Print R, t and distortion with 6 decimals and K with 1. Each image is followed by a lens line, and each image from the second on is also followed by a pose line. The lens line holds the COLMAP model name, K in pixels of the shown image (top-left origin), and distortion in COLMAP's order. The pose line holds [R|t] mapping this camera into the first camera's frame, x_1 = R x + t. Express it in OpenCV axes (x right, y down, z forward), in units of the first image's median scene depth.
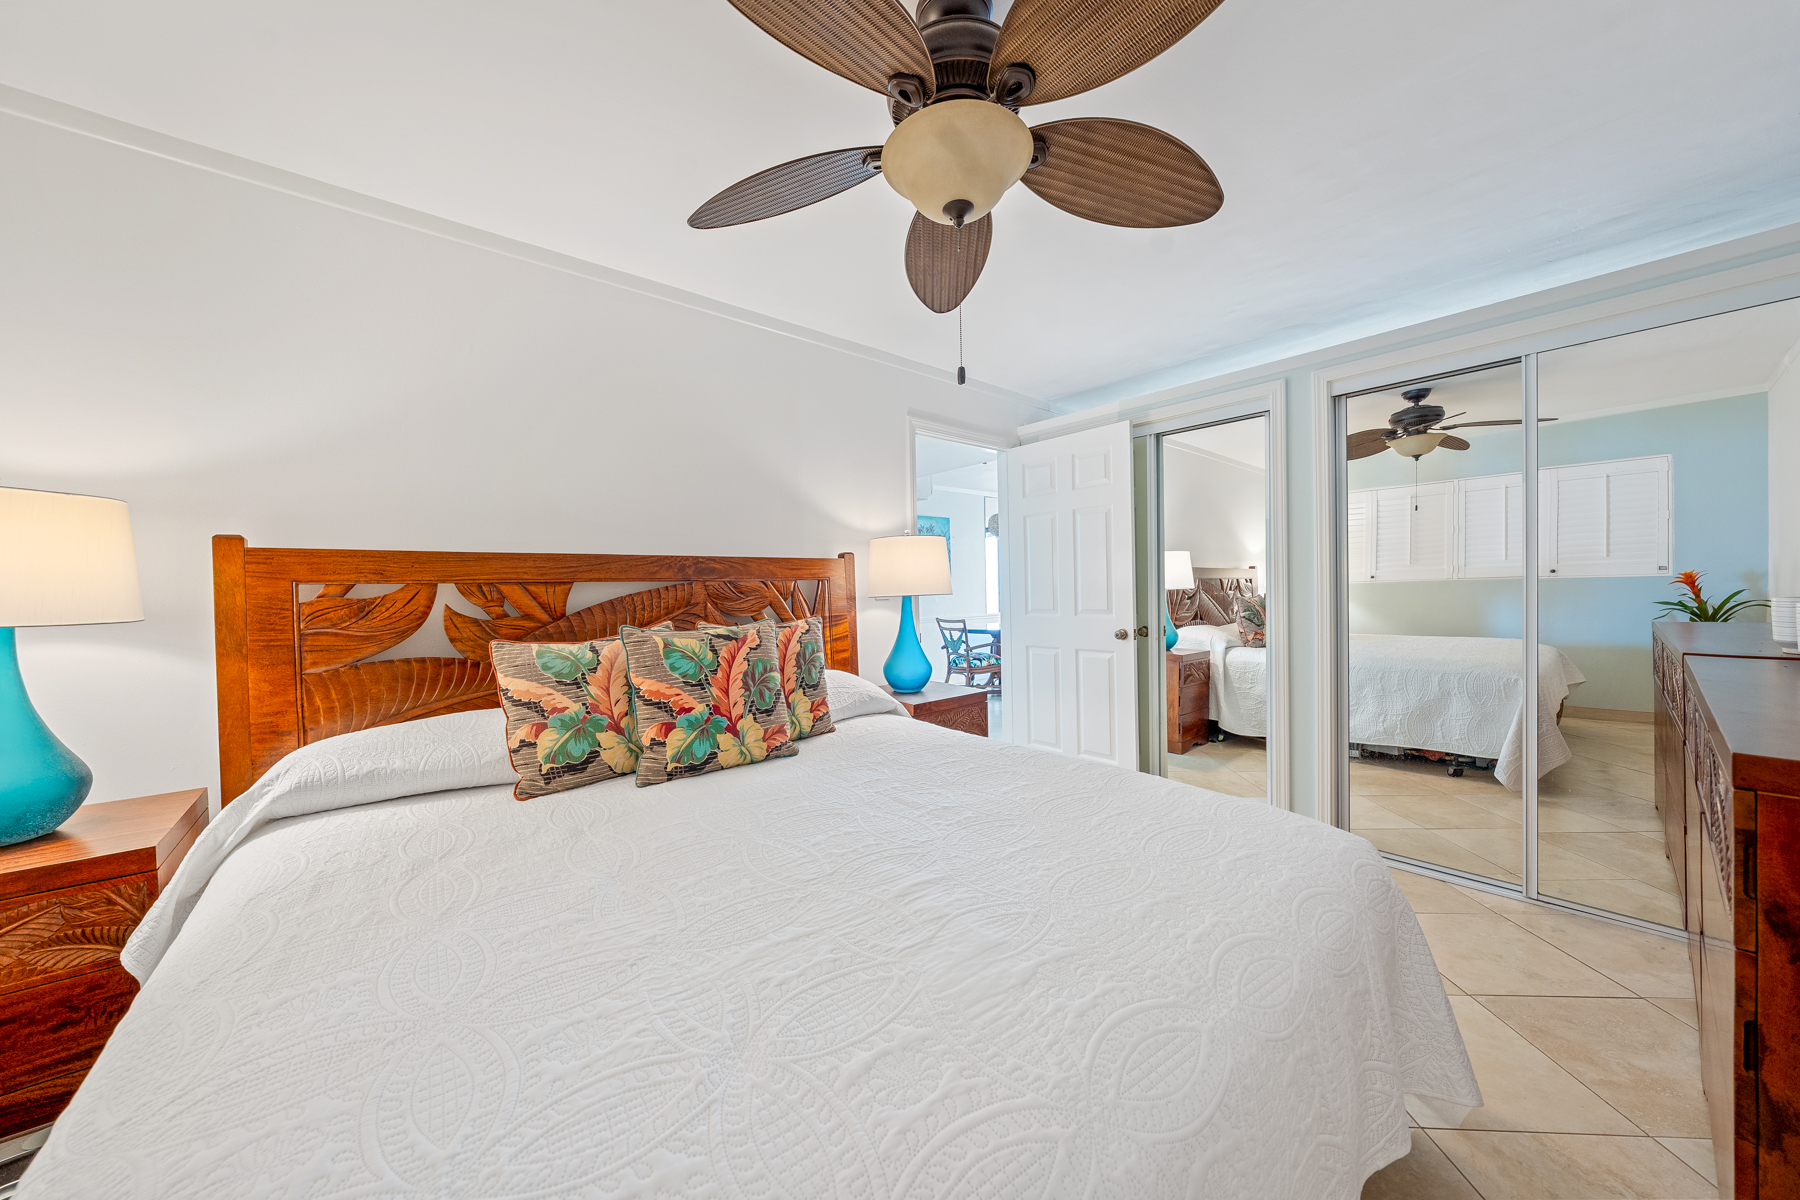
lens RADIAL K [[618.2, 0, 900.0], [0, 618.2, 600.0], [0, 0, 1]] dist [-0.000668, -0.000016]
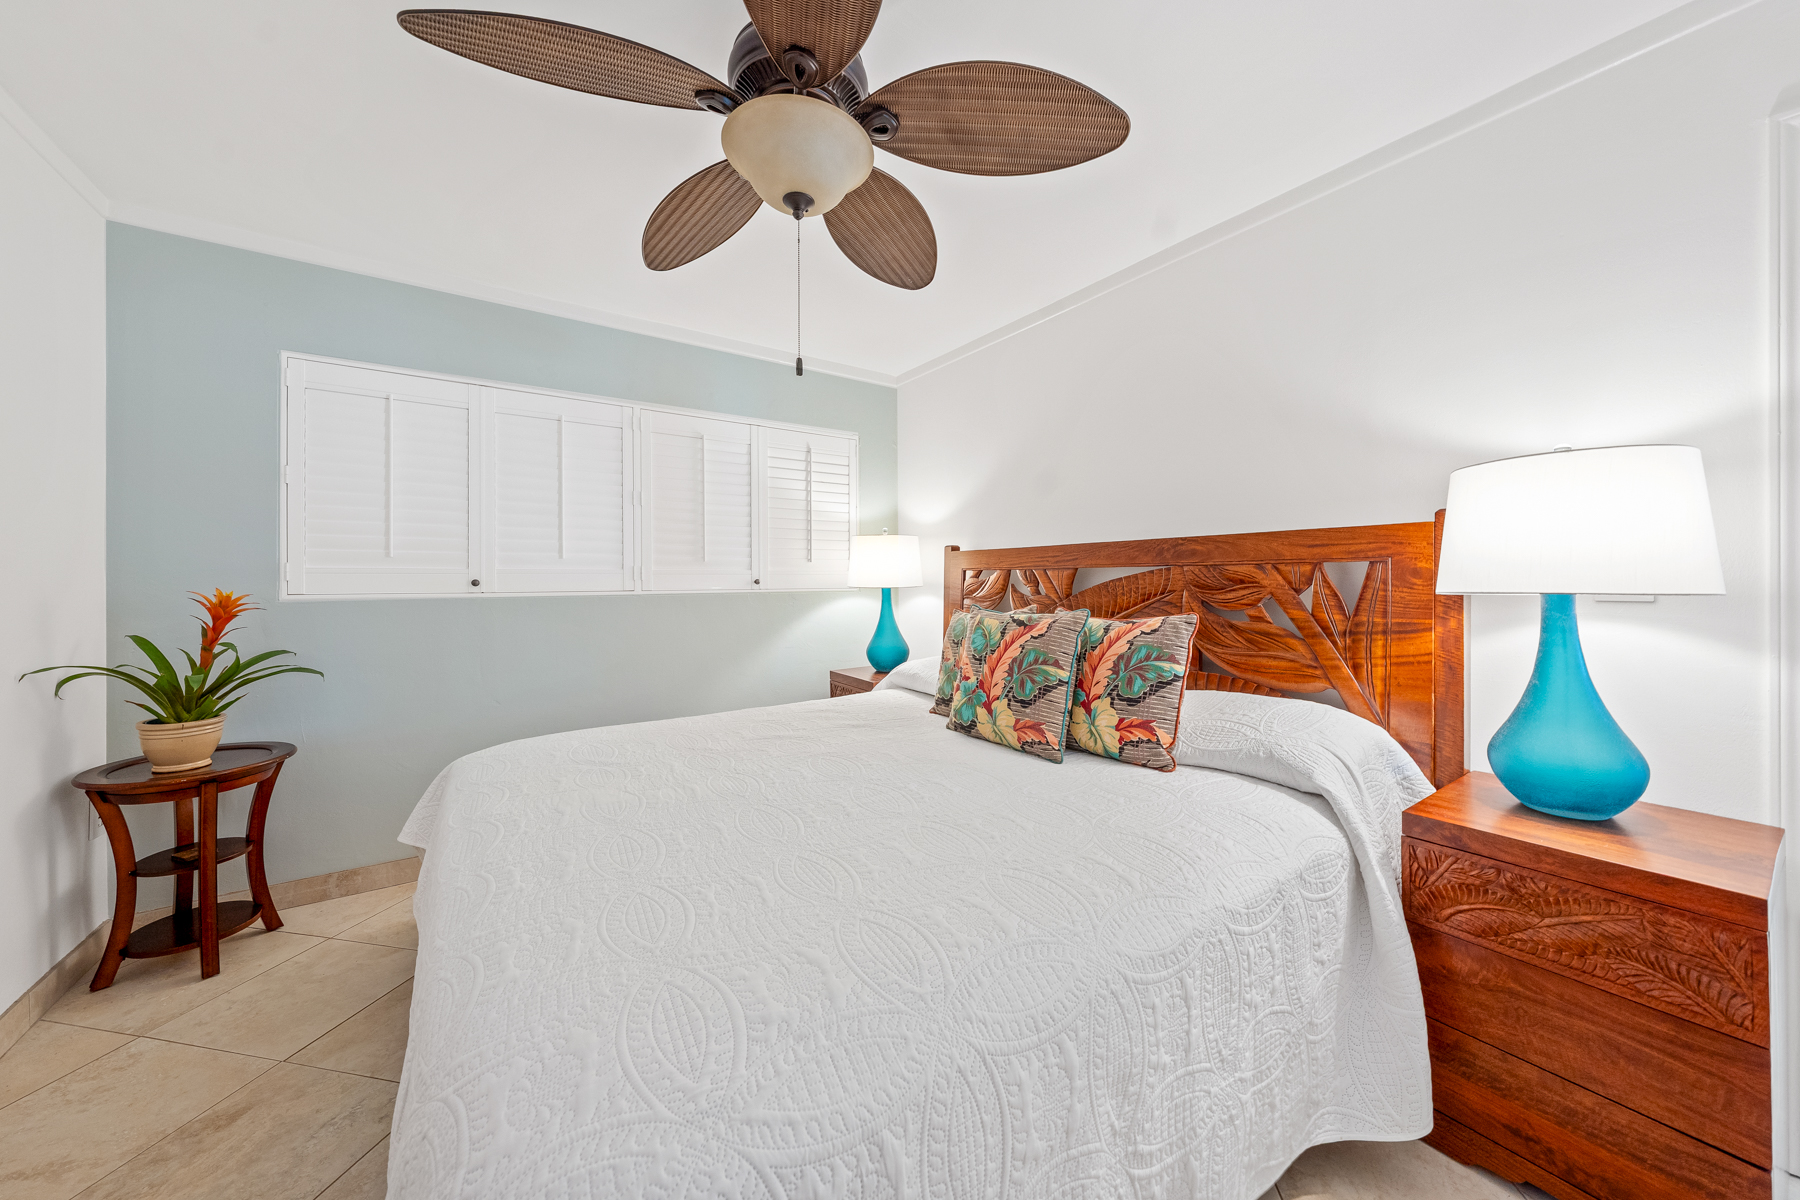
lens RADIAL K [[632.6, 0, 898.5], [0, 632.6, 577.4], [0, 0, 1]] dist [0.000051, 0.000015]
pose [[-0.107441, 0.016871, -0.994068, 0.804739], [-0.012540, 0.999753, 0.018323, -0.033420], [0.994132, 0.014434, -0.107203, 0.916445]]
